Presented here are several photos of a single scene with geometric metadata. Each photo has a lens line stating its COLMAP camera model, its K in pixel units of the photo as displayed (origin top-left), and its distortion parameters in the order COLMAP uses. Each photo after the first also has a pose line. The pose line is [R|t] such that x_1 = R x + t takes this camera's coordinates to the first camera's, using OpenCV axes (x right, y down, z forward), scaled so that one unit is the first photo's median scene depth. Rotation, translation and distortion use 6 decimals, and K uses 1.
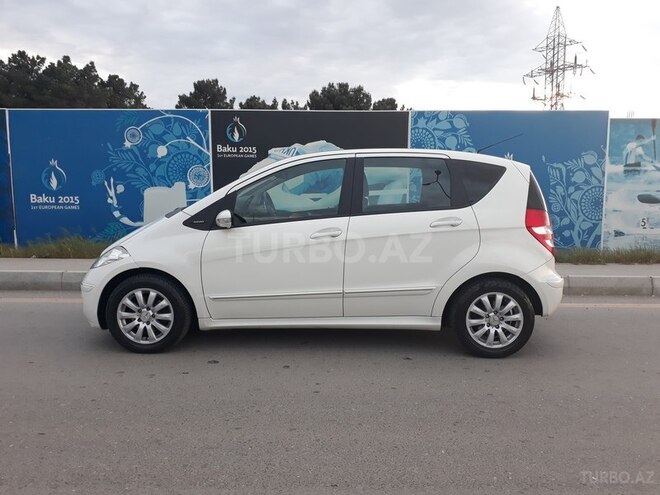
lens RADIAL K [[541.6, 0, 328.0], [0, 541.6, 248.5], [0, 0, 1]] dist [0.038865, -0.056574]
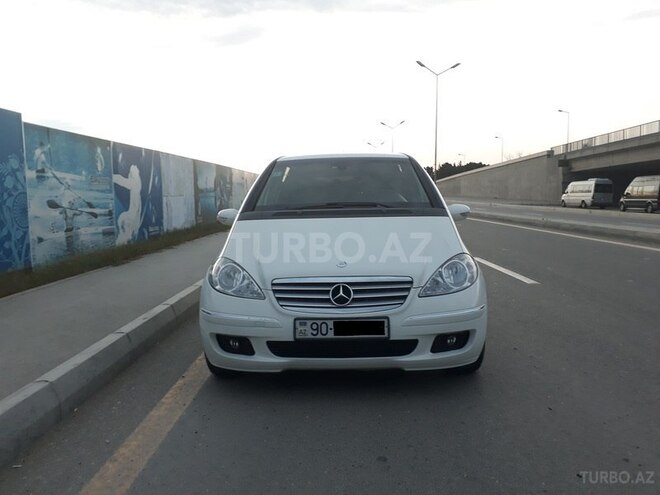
lens RADIAL K [[541.6, 0, 328.8], [0, 541.6, 246.8], [0, 0, 1]] dist [0.038865, -0.056574]
pose [[0.047851, -0.100020, 0.993834, -0.426465], [0.102239, 0.990239, 0.094735, -0.055423], [-0.993608, 0.097075, 0.057610, 0.424000]]
